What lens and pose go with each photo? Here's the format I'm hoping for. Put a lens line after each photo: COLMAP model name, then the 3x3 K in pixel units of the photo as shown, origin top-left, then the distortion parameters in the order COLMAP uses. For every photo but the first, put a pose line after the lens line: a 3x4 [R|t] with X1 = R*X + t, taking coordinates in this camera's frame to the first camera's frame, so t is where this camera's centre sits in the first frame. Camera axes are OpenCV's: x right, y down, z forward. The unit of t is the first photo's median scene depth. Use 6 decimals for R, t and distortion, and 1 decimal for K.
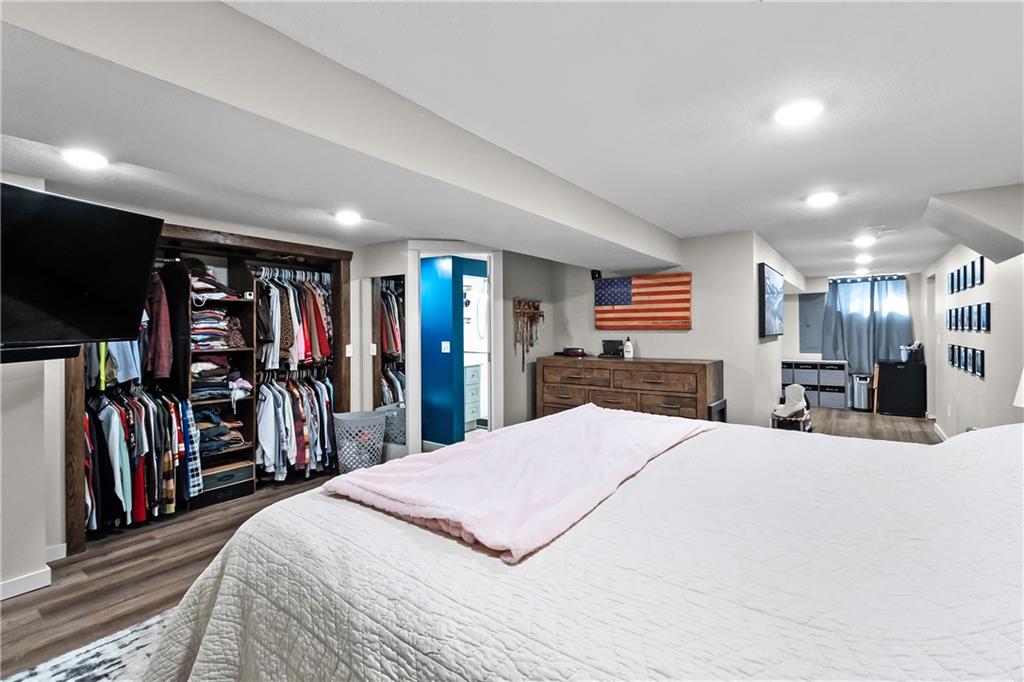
lens RADIAL K [[476.4, 0, 515.2], [0, 476.4, 328.5], [0, 0, 1]] dist [0.002247, 0.000142]
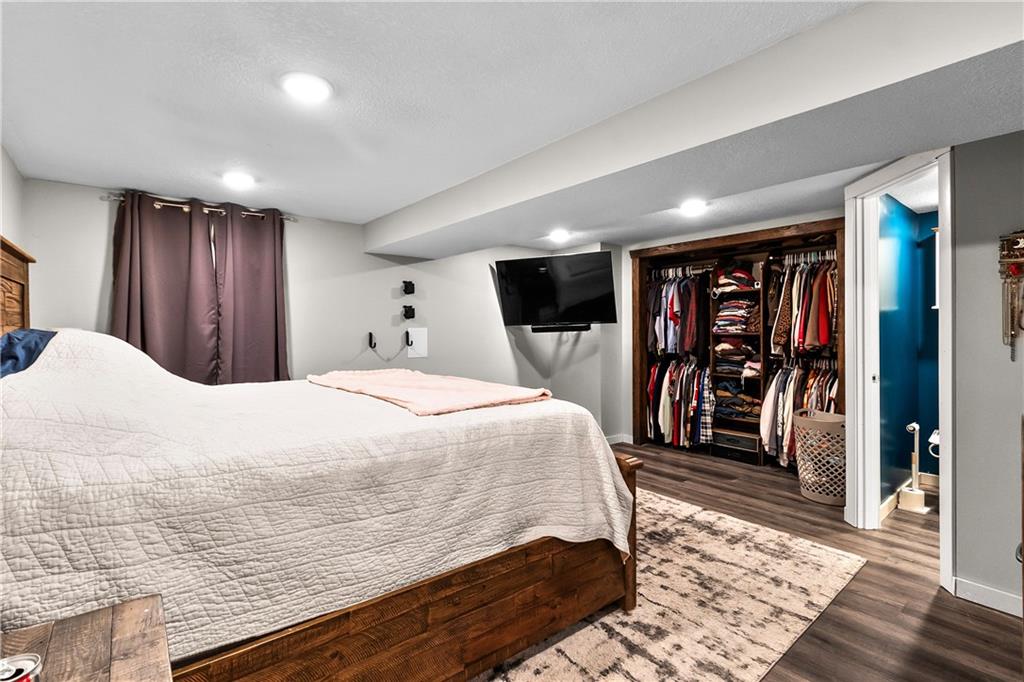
lens RADIAL K [[476.4, 0, 515.2], [0, 476.4, 328.5], [0, 0, 1]] dist [0.002247, 0.000142]
pose [[-0.275761, 0.005448, -0.961211, 0.693779], [0.005831, 0.999975, 0.003994, 0.024884], [0.961208, -0.004503, -0.275786, 0.814548]]
